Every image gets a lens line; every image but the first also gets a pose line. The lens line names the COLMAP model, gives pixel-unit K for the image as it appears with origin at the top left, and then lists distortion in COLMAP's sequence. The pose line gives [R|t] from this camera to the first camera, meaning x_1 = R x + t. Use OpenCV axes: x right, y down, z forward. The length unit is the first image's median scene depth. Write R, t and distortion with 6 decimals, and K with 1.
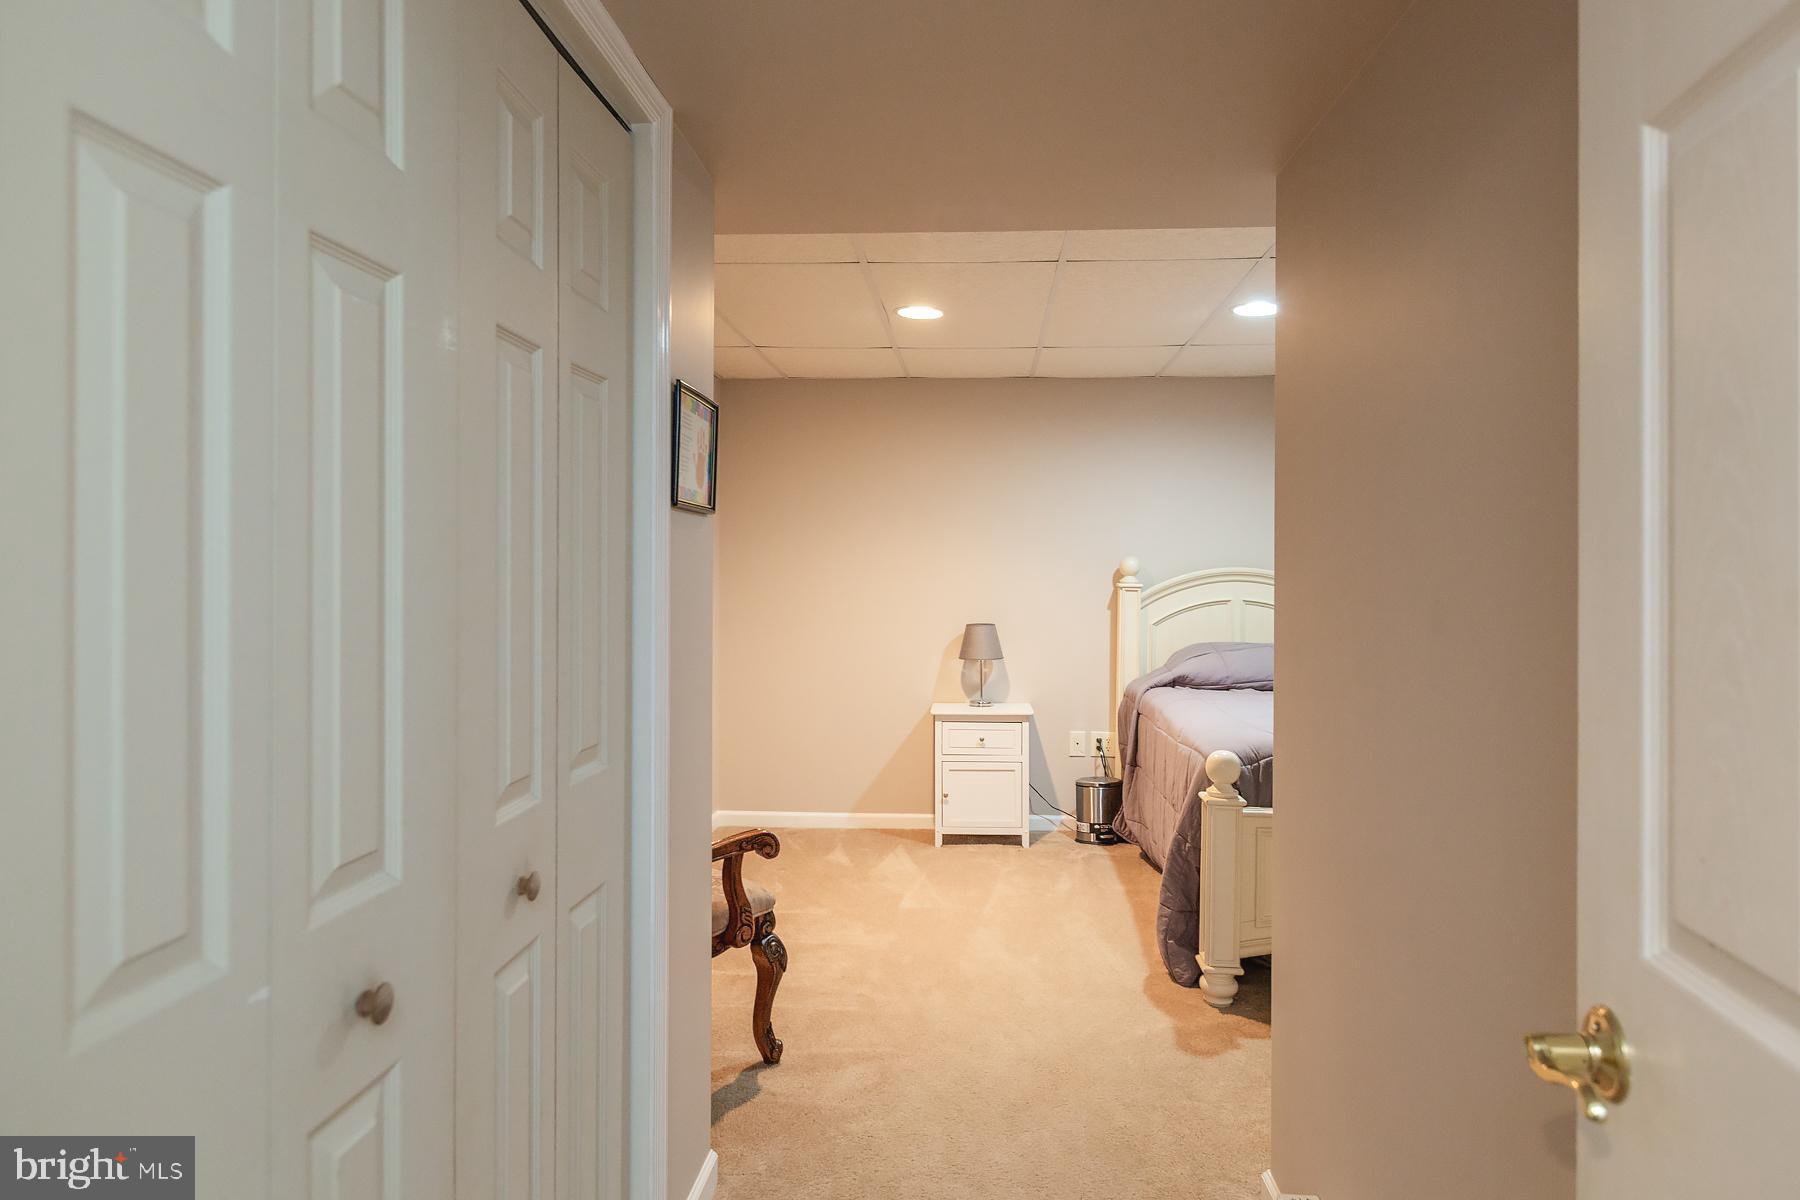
lens RADIAL K [[1098.9, 0, 902.1], [0, 1098.9, 571.1], [0, 0, 1]] dist [-0.000878, -0.000067]
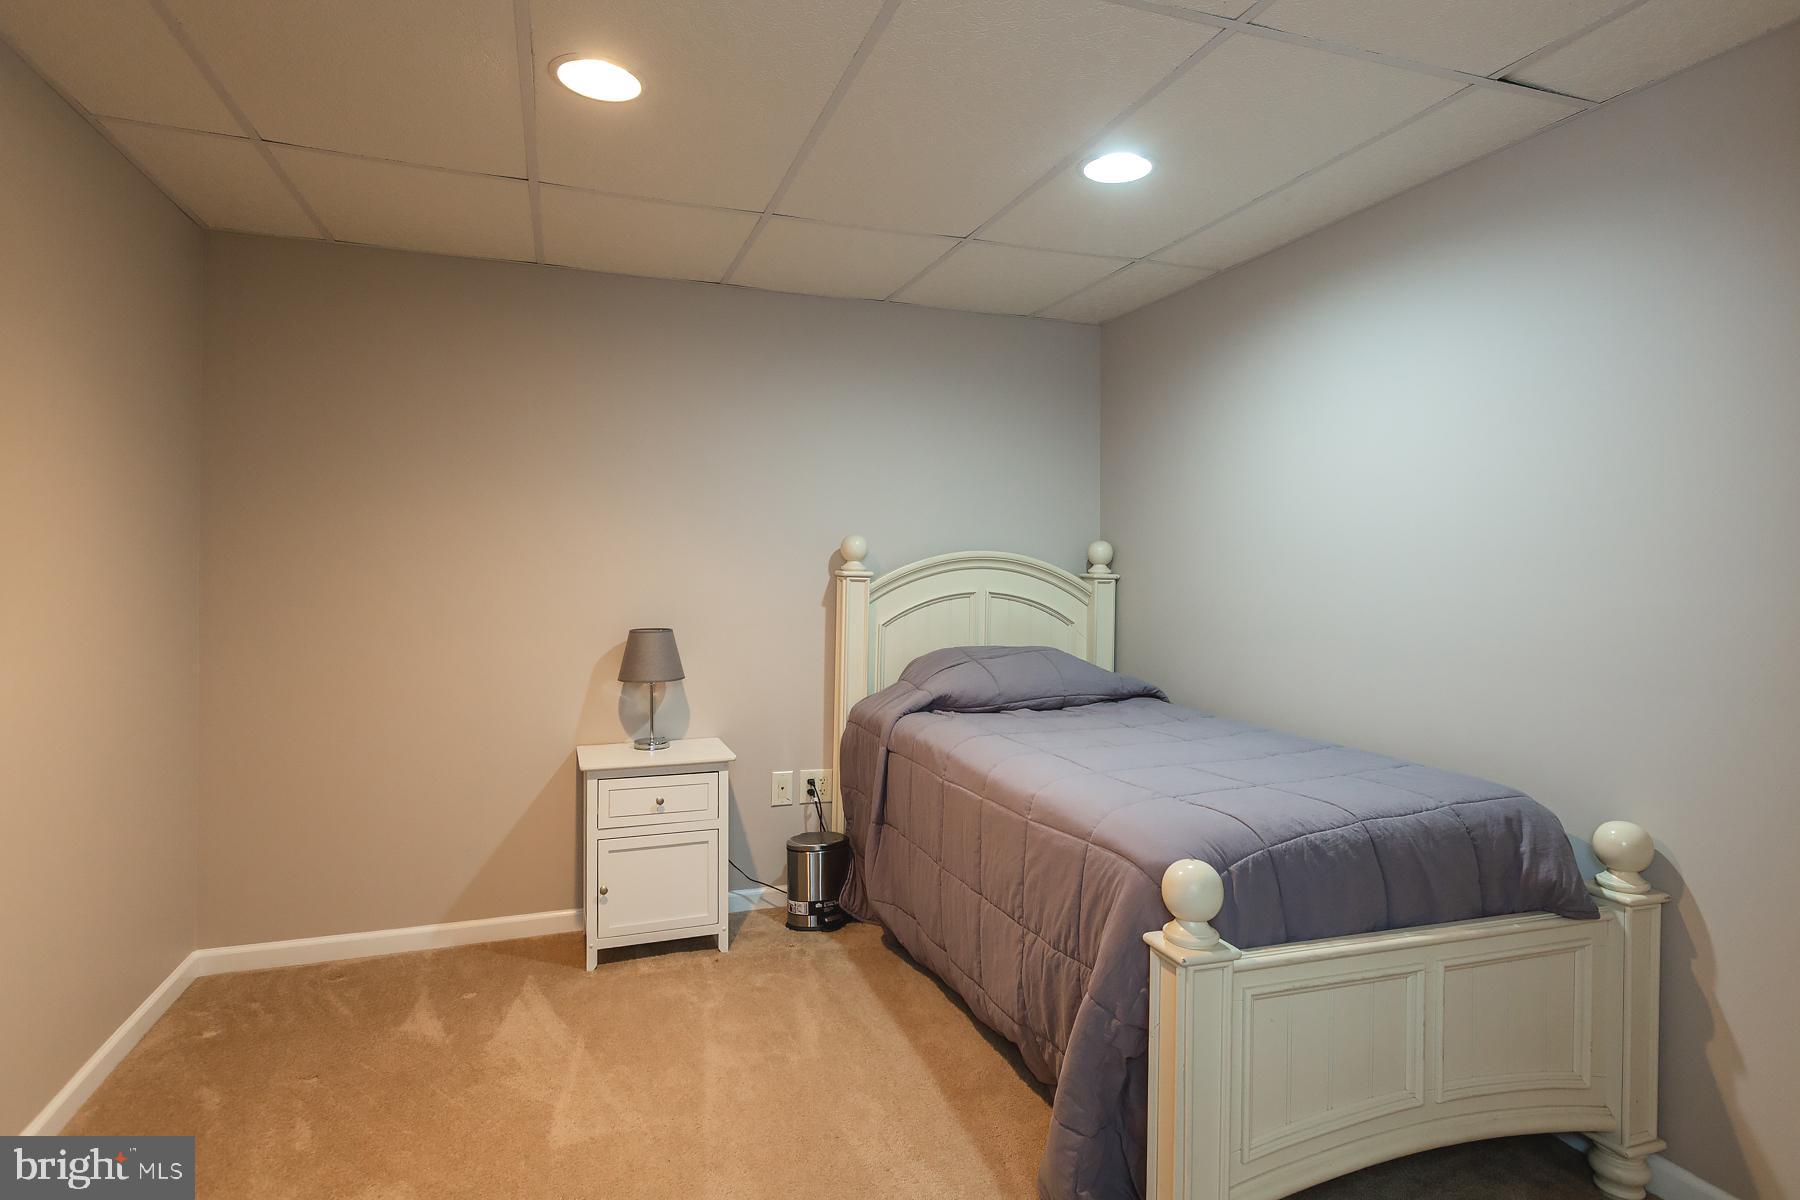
lens RADIAL K [[967.9, 0, 897.1], [0, 967.9, 568.2], [0, 0, 1]] dist [0.001465, 0.000261]
pose [[0.916553, 0.003661, 0.399898, -0.031588], [-0.004784, 0.999987, 0.001809, 0.008162], [-0.399886, -0.003571, 0.916558, 0.391111]]
